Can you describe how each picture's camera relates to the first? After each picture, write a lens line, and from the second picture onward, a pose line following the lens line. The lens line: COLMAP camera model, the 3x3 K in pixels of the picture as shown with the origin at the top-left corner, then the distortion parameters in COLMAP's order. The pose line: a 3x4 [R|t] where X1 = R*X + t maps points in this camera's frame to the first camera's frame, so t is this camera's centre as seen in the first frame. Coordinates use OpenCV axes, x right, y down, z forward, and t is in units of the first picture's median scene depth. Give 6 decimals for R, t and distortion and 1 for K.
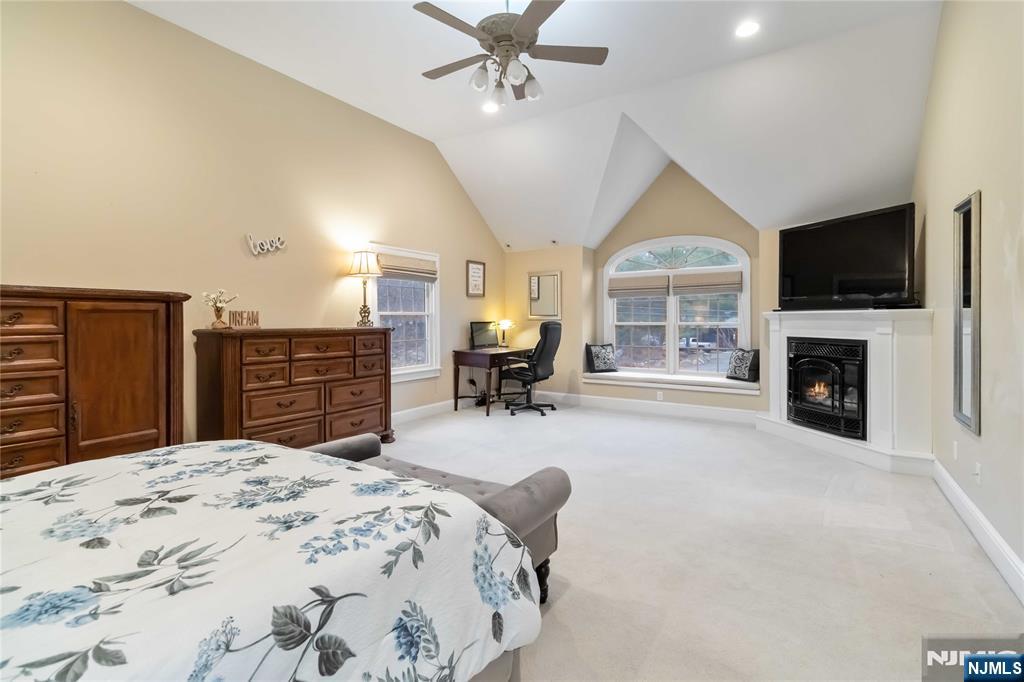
lens RADIAL K [[472.7, 0, 519.6], [0, 472.7, 323.2], [0, 0, 1]] dist [-0.000888, -0.000336]
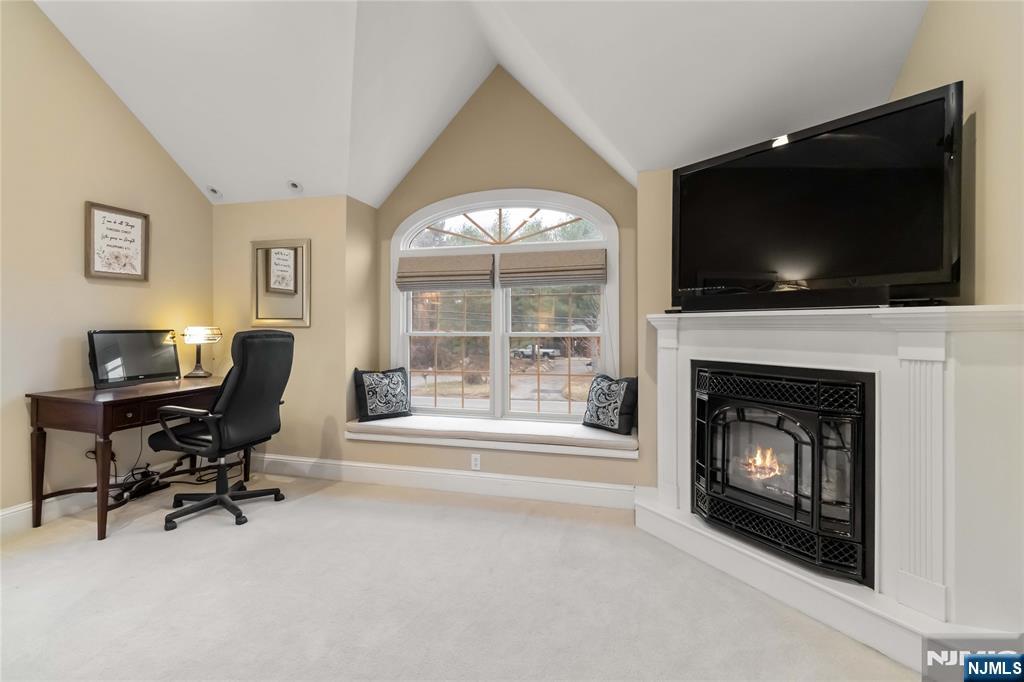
lens RADIAL K [[472.7, 0, 519.6], [0, 472.7, 323.2], [0, 0, 1]] dist [-0.000888, -0.000336]
pose [[0.952158, 0.006374, 0.305541, 0.164358], [-0.001715, 0.999878, -0.015517, -0.003592], [-0.305602, 0.014251, 0.952053, 0.420245]]
